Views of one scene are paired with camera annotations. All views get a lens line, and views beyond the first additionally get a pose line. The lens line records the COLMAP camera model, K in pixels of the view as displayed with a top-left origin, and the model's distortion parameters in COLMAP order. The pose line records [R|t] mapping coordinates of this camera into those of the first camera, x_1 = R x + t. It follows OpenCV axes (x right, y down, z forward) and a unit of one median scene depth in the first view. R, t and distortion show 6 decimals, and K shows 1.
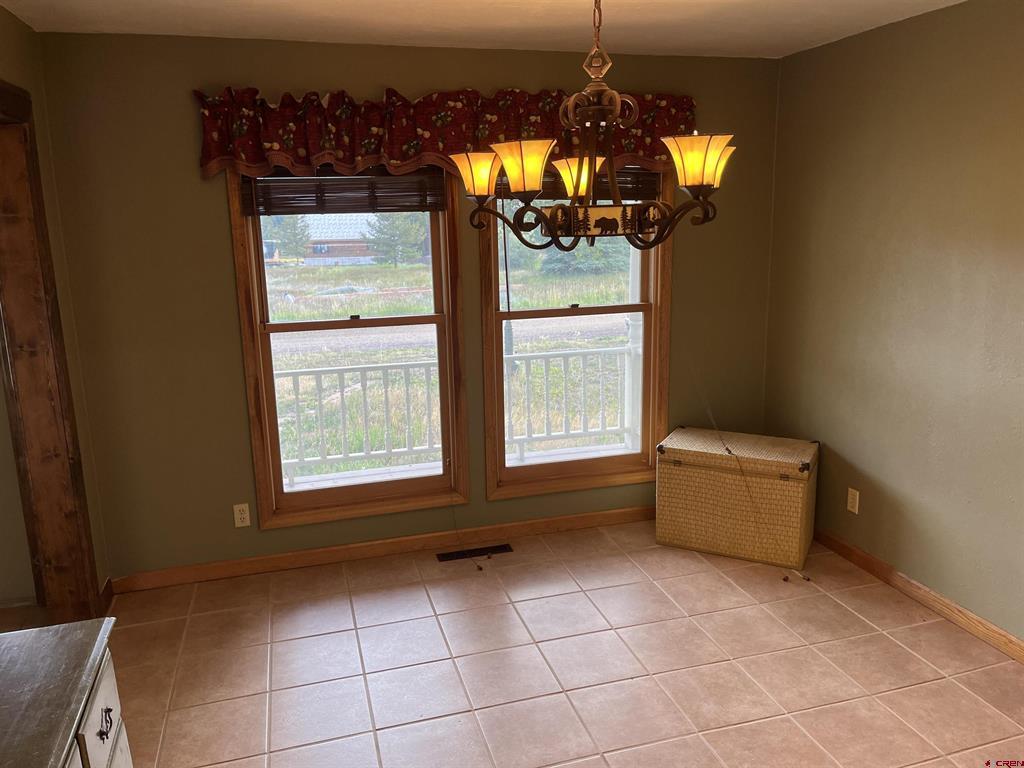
lens RADIAL K [[775.2, 0, 507.9], [0, 775.2, 382.0], [0, 0, 1]] dist [0.065323, -0.095371]
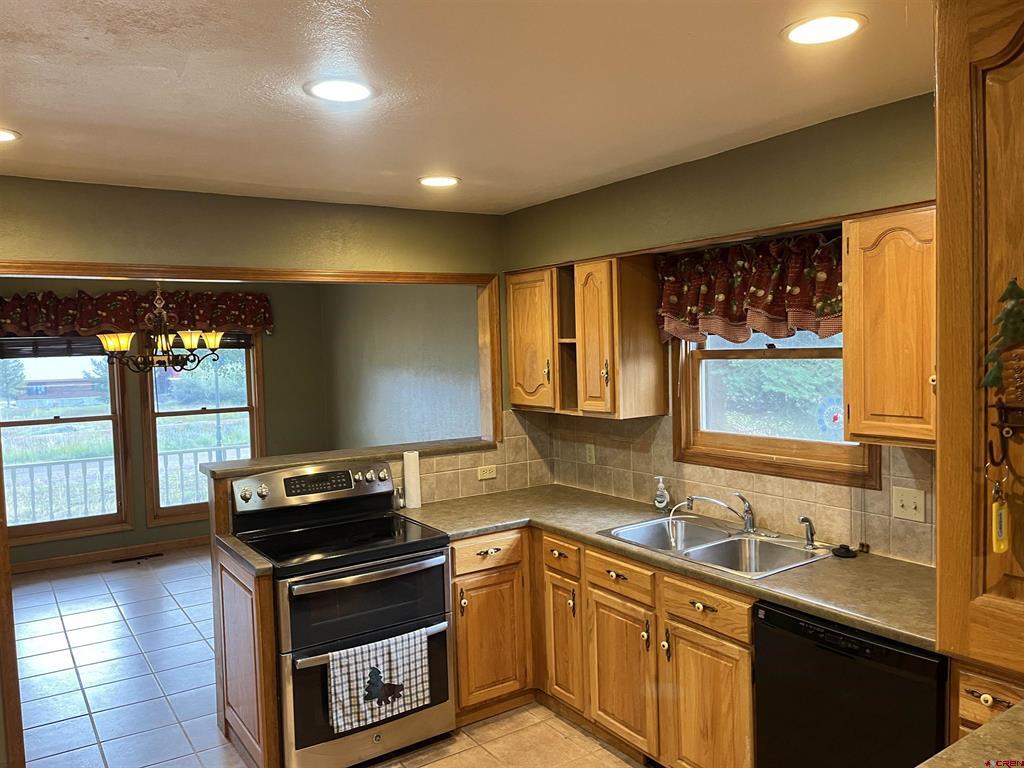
lens RADIAL K [[775.2, 0, 512.6], [0, 775.2, 392.9], [0, 0, 1]] dist [0.065323, -0.095371]
pose [[0.951191, -0.020918, 0.307895, 0.230305], [0.069470, 0.986606, -0.147587, 0.191656], [-0.300683, 0.161773, 0.939904, -0.941894]]
